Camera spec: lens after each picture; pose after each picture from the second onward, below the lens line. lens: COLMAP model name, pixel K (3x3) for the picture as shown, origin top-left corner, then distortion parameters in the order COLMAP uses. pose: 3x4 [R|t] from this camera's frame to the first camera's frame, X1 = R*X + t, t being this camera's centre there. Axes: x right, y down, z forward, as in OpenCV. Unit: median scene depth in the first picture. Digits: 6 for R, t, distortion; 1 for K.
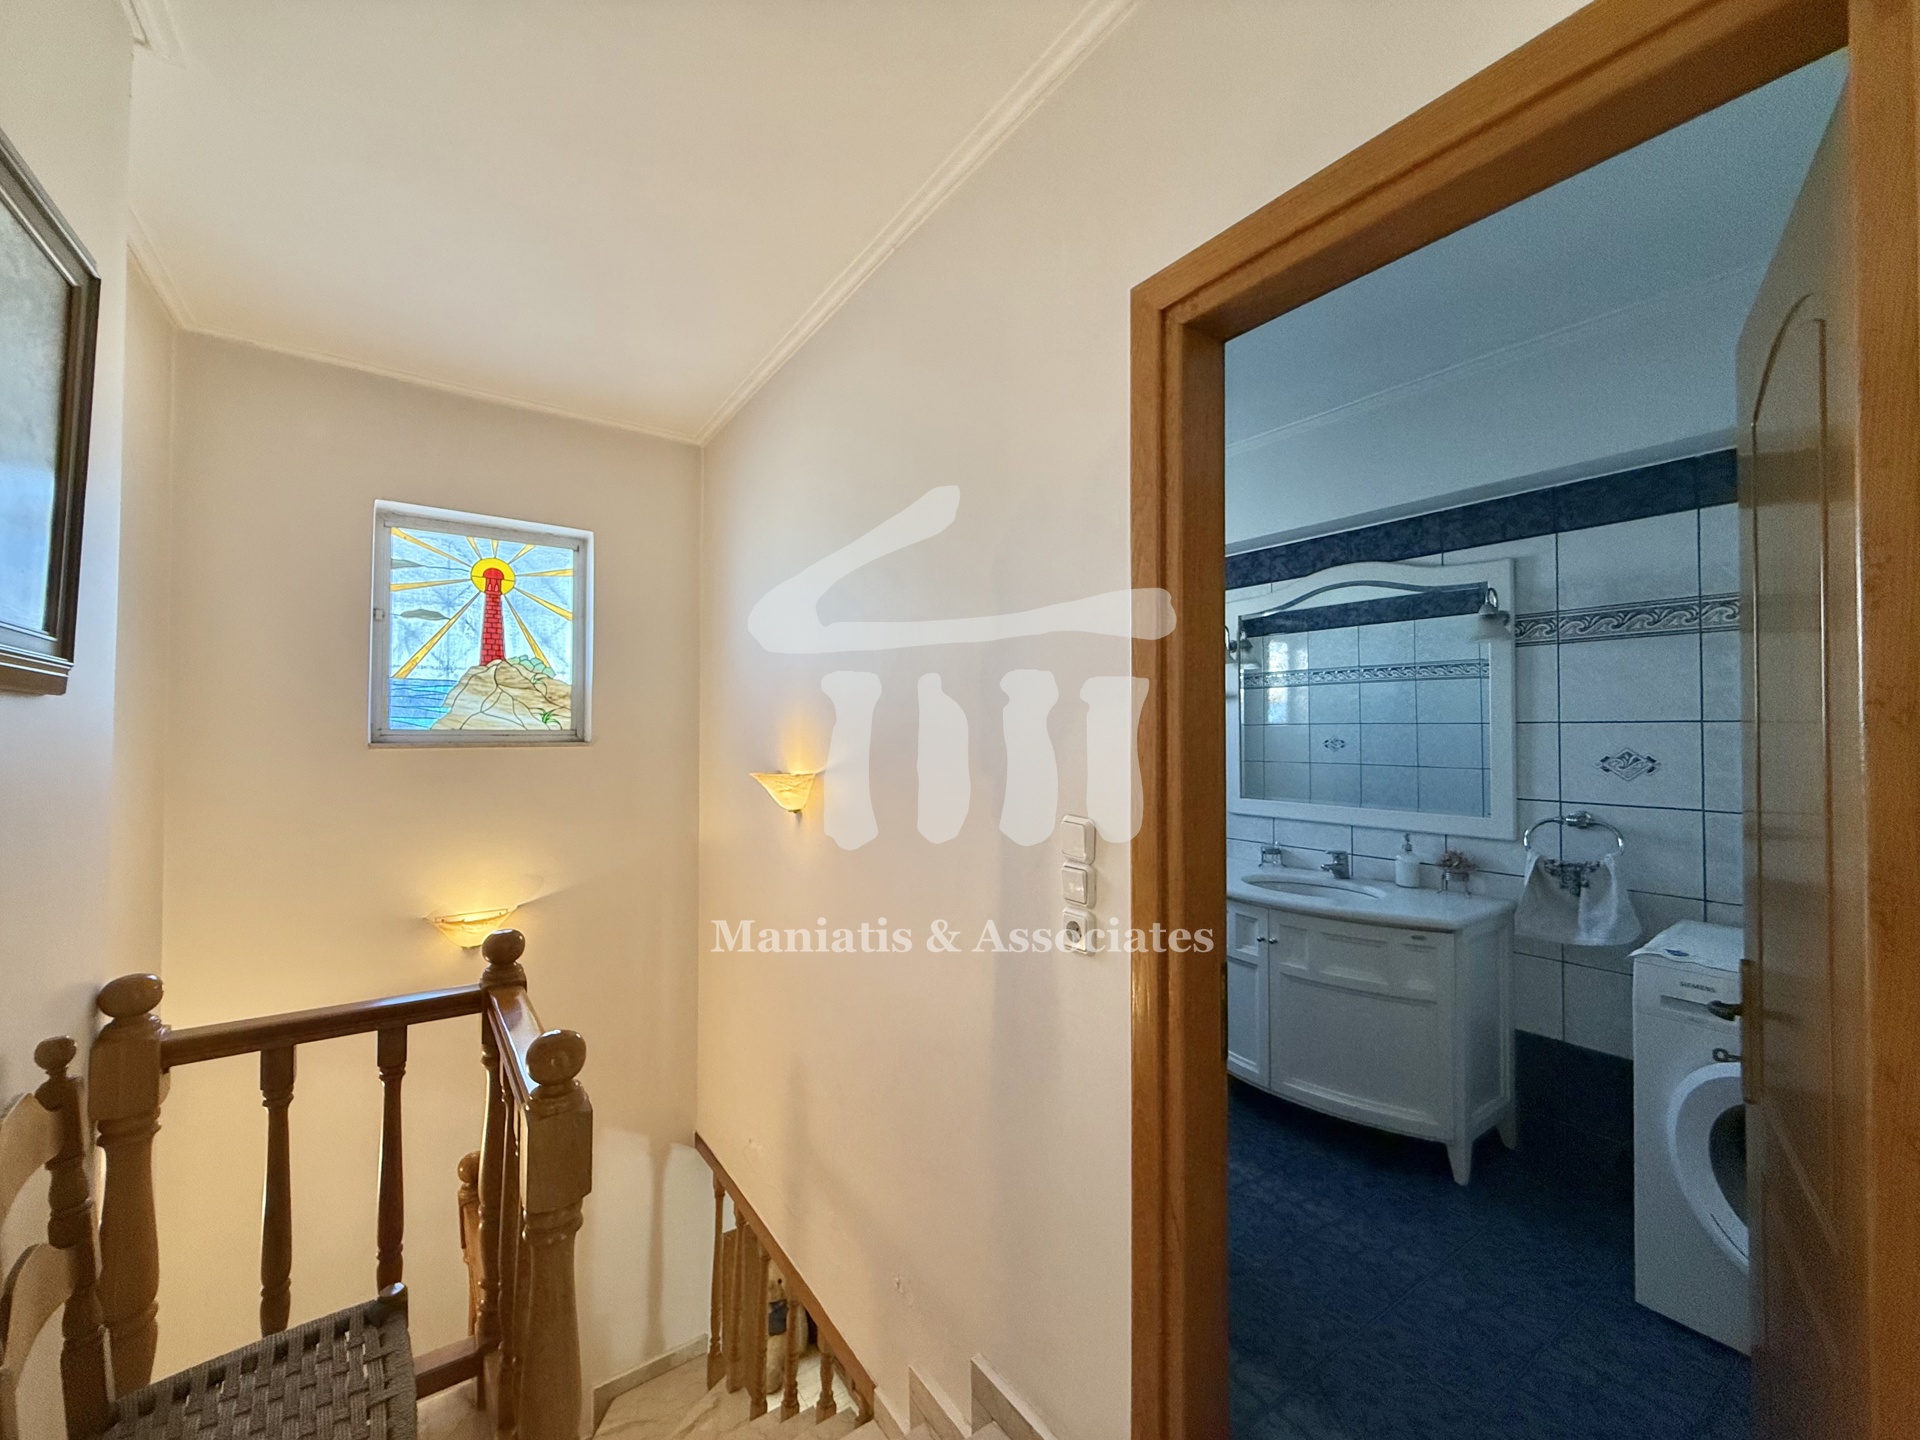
lens RADIAL K [[767.4, 0, 964.3], [0, 767.4, 718.5], [0, 0, 1]] dist [-0.002172, 0.000202]
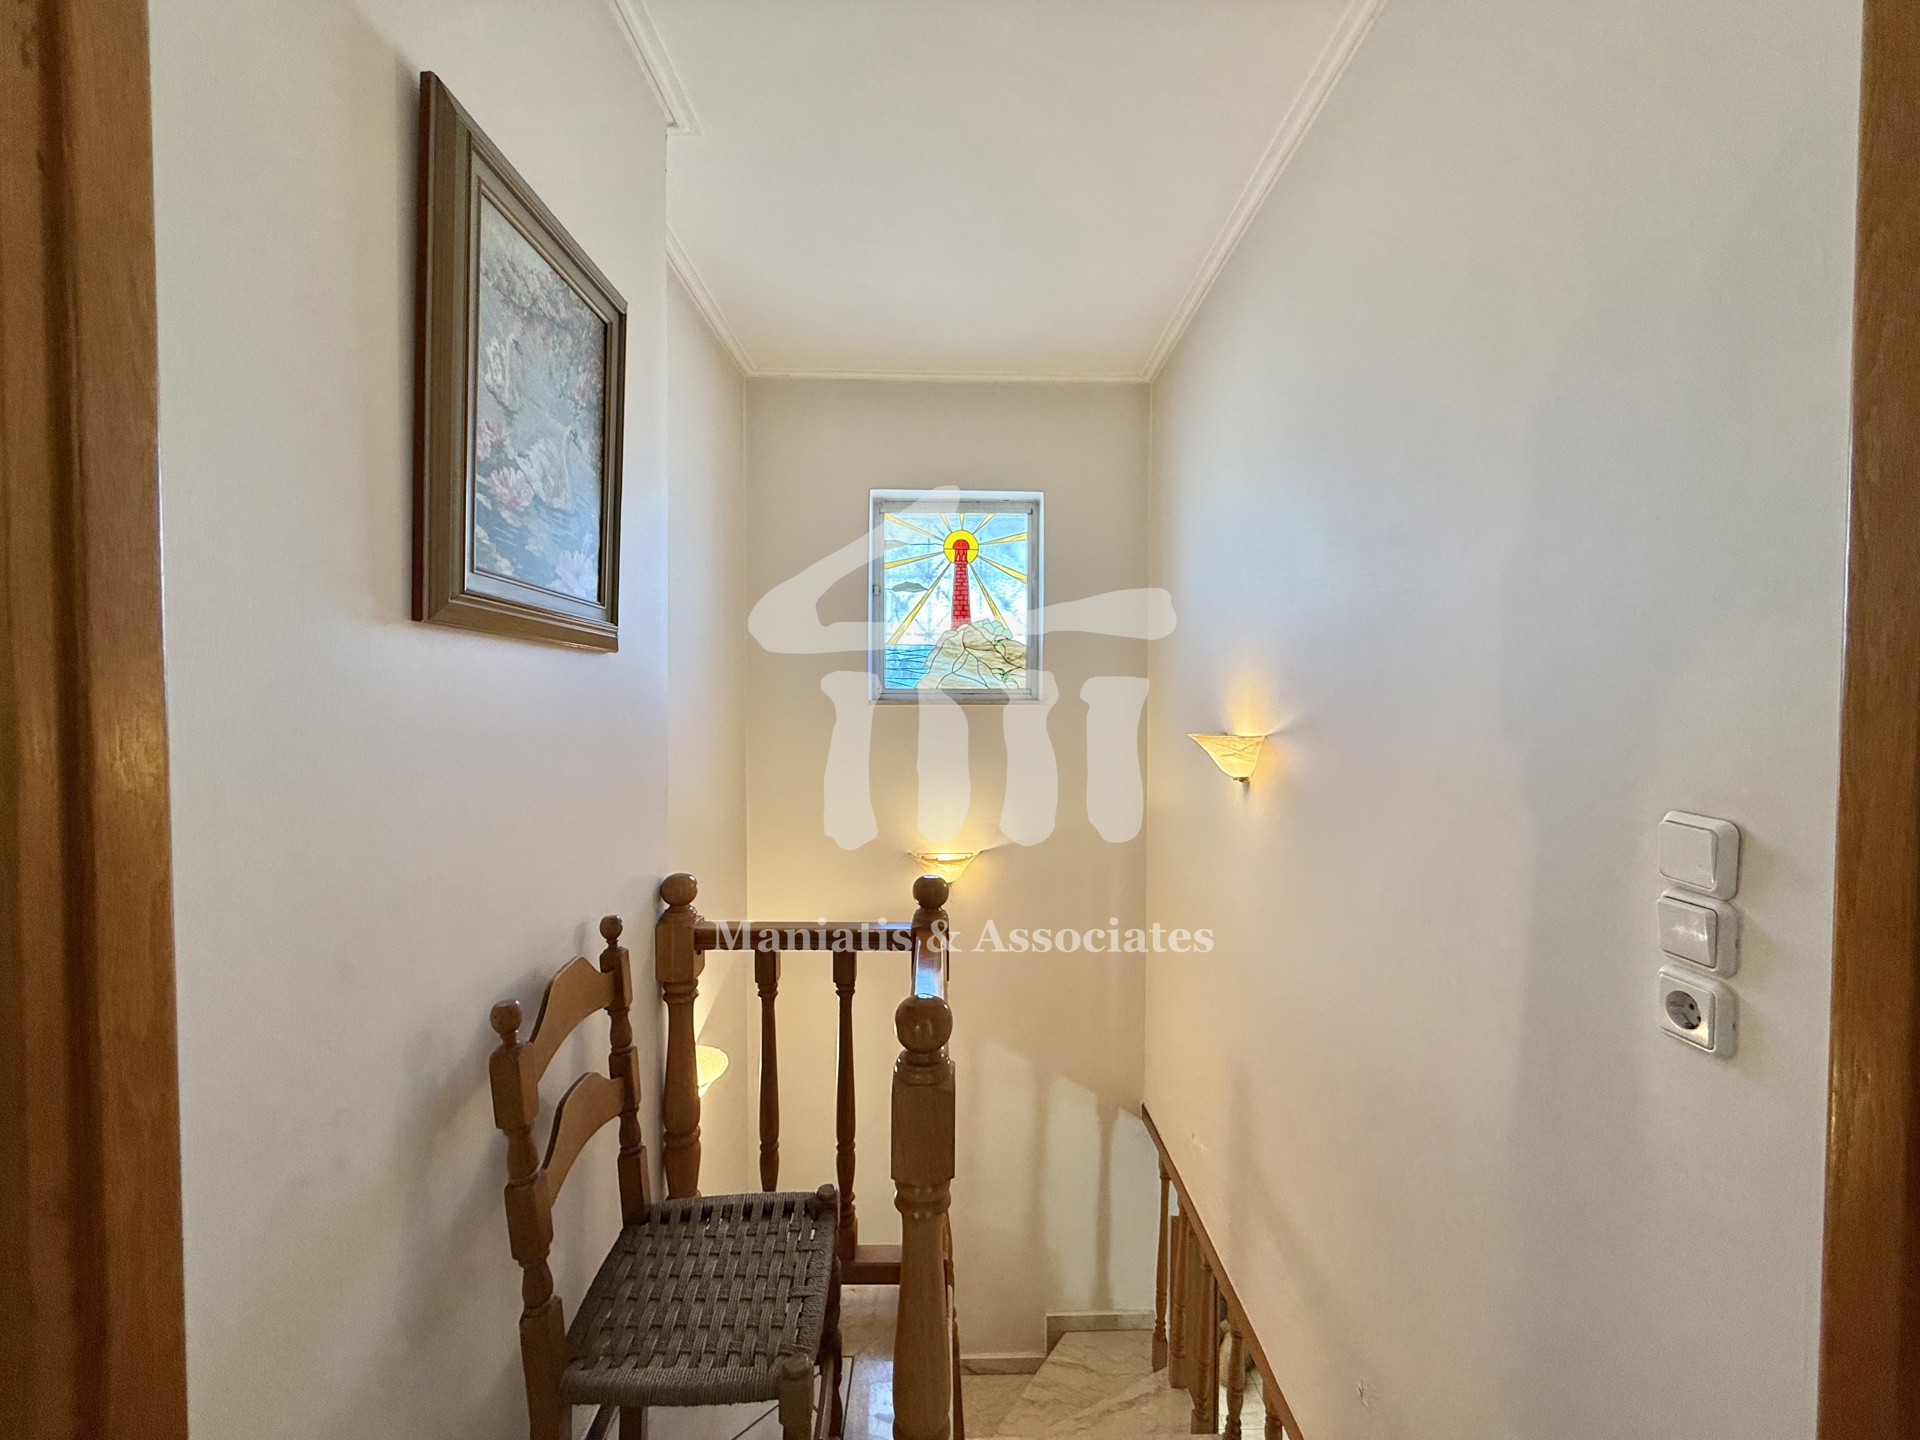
lens RADIAL K [[767.4, 0, 956.1], [0, 767.4, 719.7], [0, 0, 1]] dist [-0.002172, 0.000202]
pose [[0.814363, 0.015222, -0.580157, 0.014470], [0.010835, 0.999083, 0.041423, 0.014683], [0.580255, -0.040019, 0.813451, 0.115442]]
